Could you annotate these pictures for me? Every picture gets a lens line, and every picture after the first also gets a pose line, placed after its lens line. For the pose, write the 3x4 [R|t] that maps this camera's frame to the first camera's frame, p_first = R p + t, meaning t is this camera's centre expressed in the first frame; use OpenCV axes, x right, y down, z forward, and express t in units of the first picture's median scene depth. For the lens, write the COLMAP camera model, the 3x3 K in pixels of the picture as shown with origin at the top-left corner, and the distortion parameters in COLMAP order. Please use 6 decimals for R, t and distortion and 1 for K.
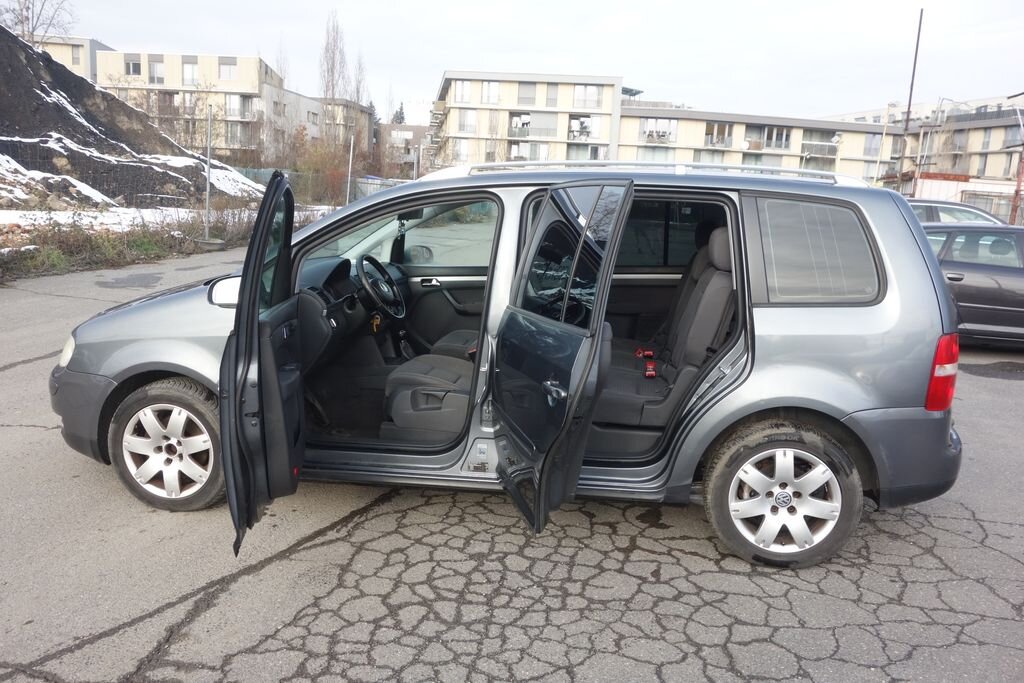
lens RADIAL K [[811.7, 0, 512.8], [0, 811.7, 344.2], [0, 0, 1]] dist [0.004310, -0.007212]
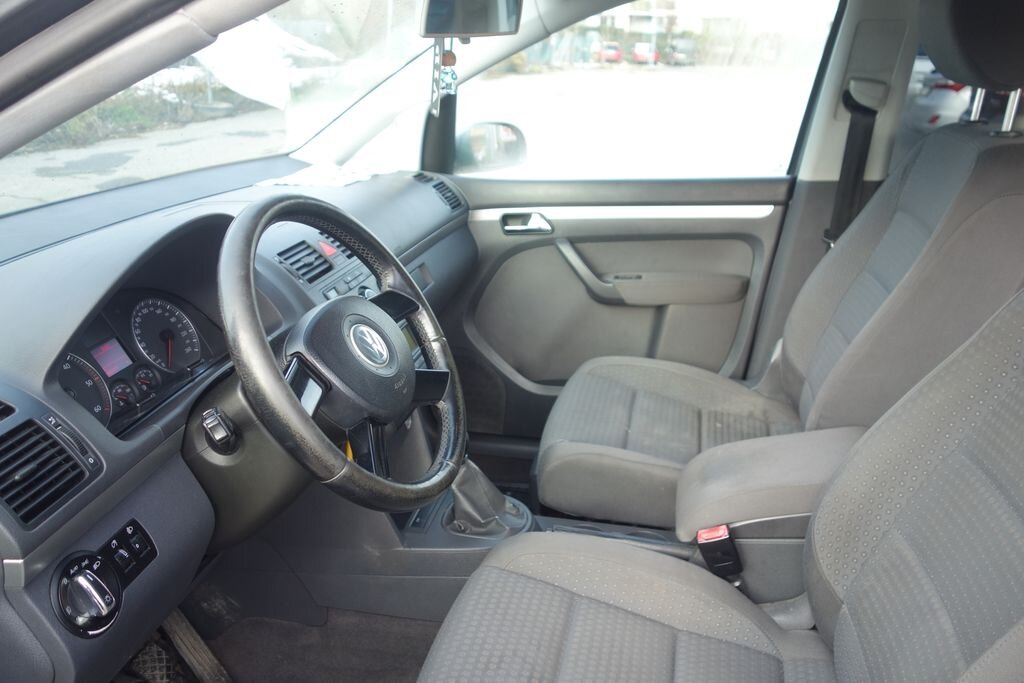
lens RADIAL K [[811.7, 0, 510.8], [0, 811.7, 333.5], [0, 0, 1]] dist [0.004310, -0.007212]
pose [[0.997748, -0.006488, -0.066756, -0.113114], [0.017013, 0.987241, 0.158323, -0.115873], [0.064877, -0.159102, 0.985128, 0.839660]]
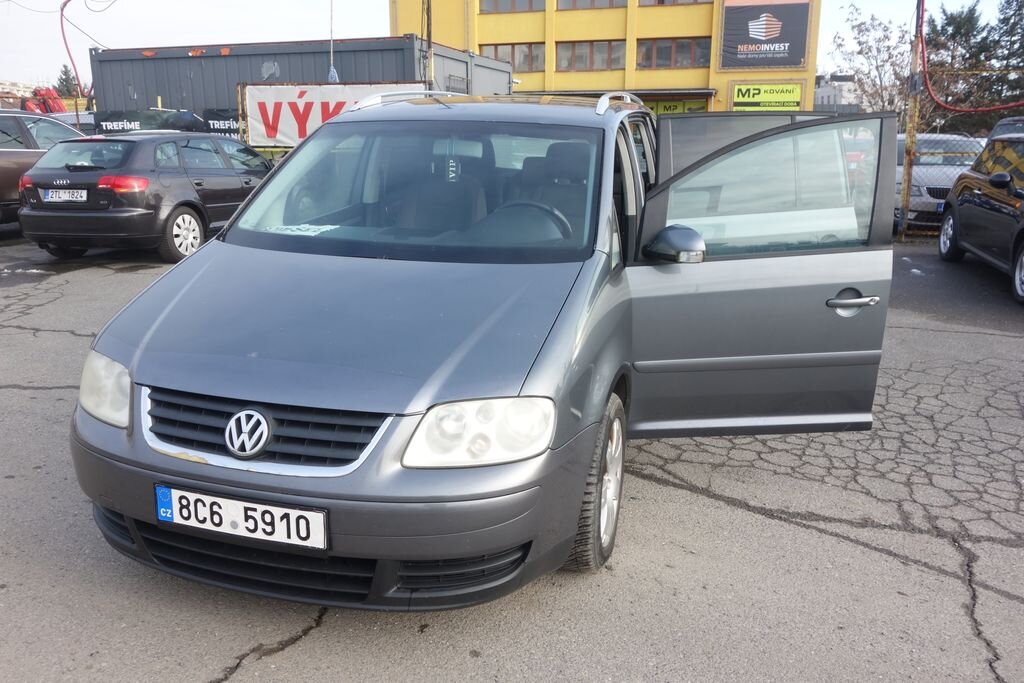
lens RADIAL K [[811.7, 0, 511.2], [0, 811.7, 343.3], [0, 0, 1]] dist [0.004310, -0.007212]
pose [[0.135614, -0.296504, 0.945354, -1.229022], [0.182534, 0.945312, 0.270306, -0.236112], [-0.973802, 0.135902, 0.182320, 1.023018]]
